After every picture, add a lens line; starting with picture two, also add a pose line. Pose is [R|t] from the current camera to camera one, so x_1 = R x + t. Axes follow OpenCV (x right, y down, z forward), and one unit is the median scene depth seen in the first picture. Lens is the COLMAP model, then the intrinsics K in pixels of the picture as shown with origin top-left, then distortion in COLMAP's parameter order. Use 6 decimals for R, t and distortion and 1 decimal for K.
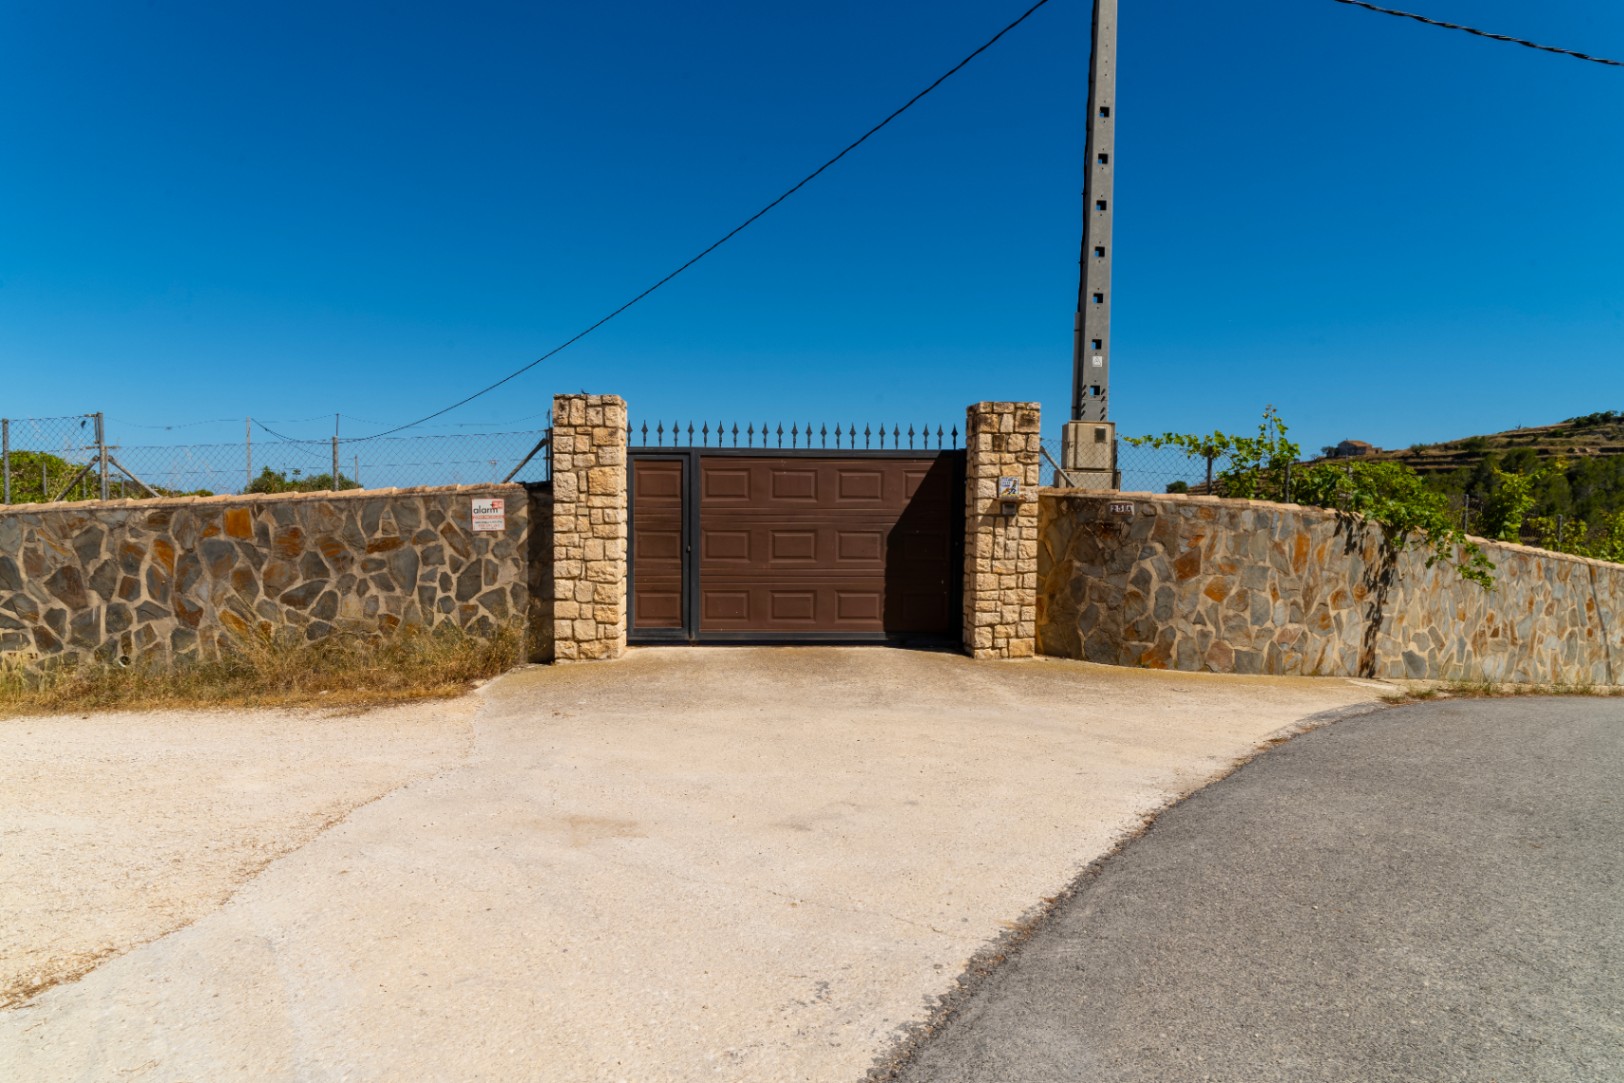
lens RADIAL K [[895.1, 0, 812.9], [0, 895.1, 548.1], [0, 0, 1]] dist [-0.001421, 0.004364]
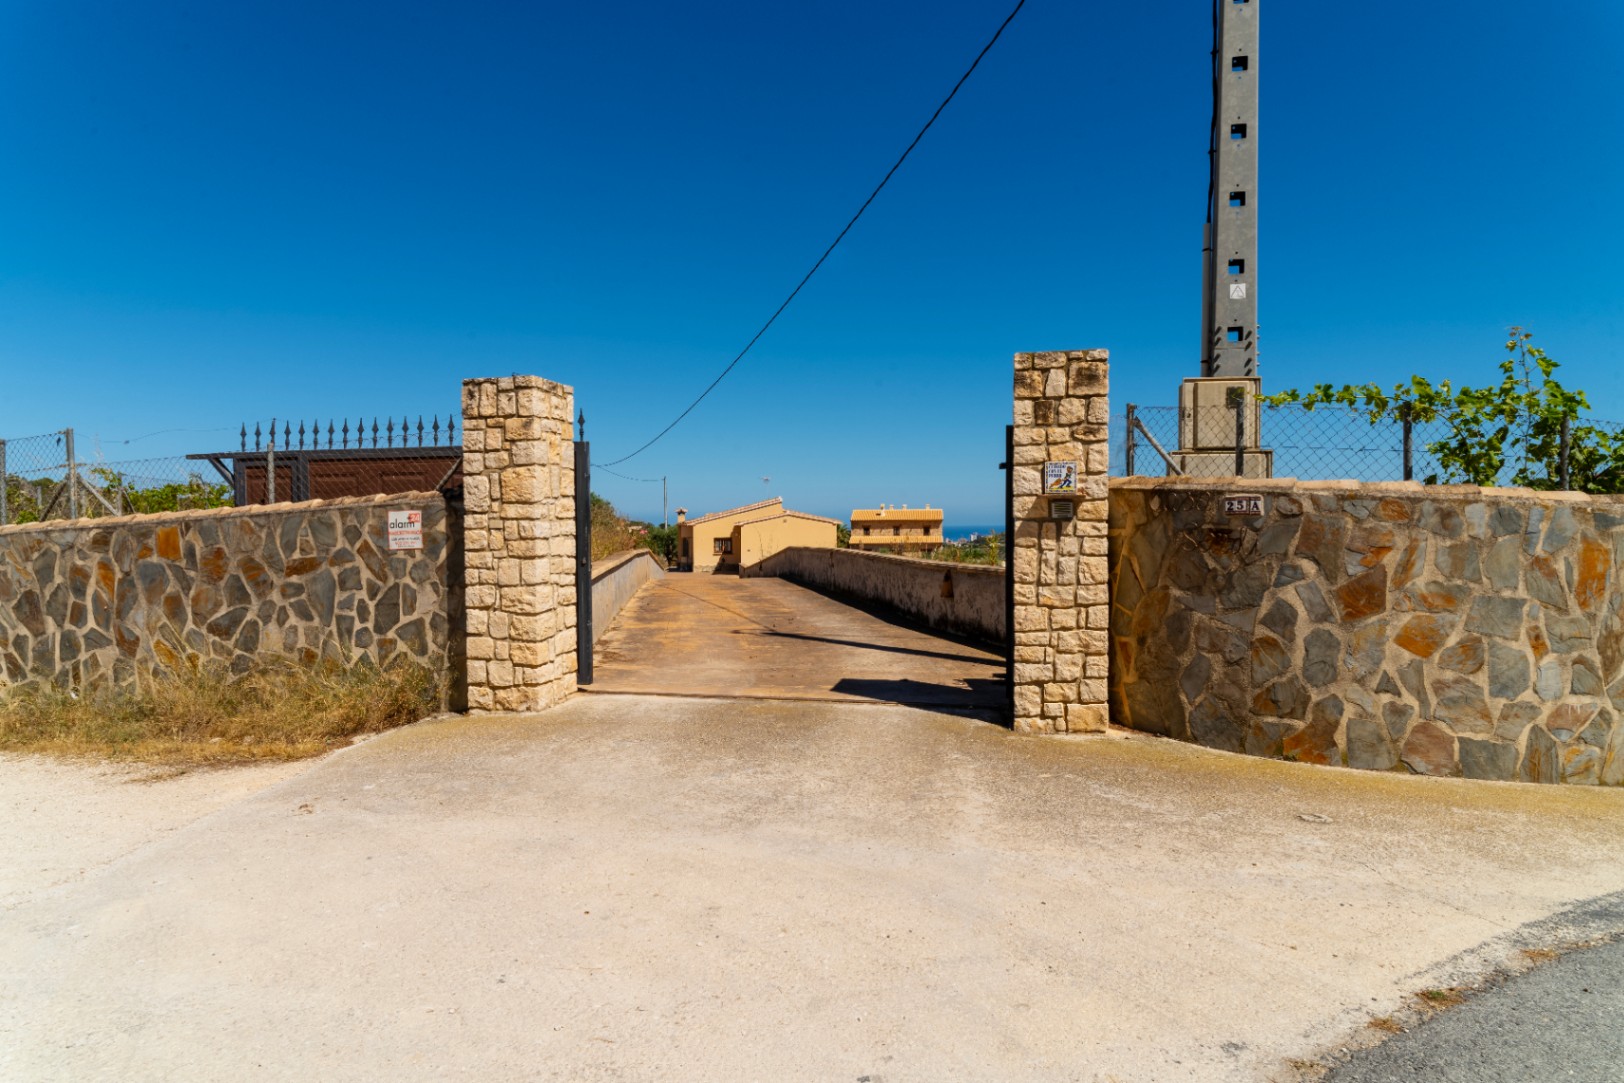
lens RADIAL K [[895.1, 0, 809.6], [0, 895.1, 536.0], [0, 0, 1]] dist [-0.001421, 0.004364]
pose [[0.961128, -0.012616, -0.275814, 0.224954], [0.005351, 0.999619, -0.027075, -0.007172], [0.276051, 0.024547, 0.960830, 0.307663]]
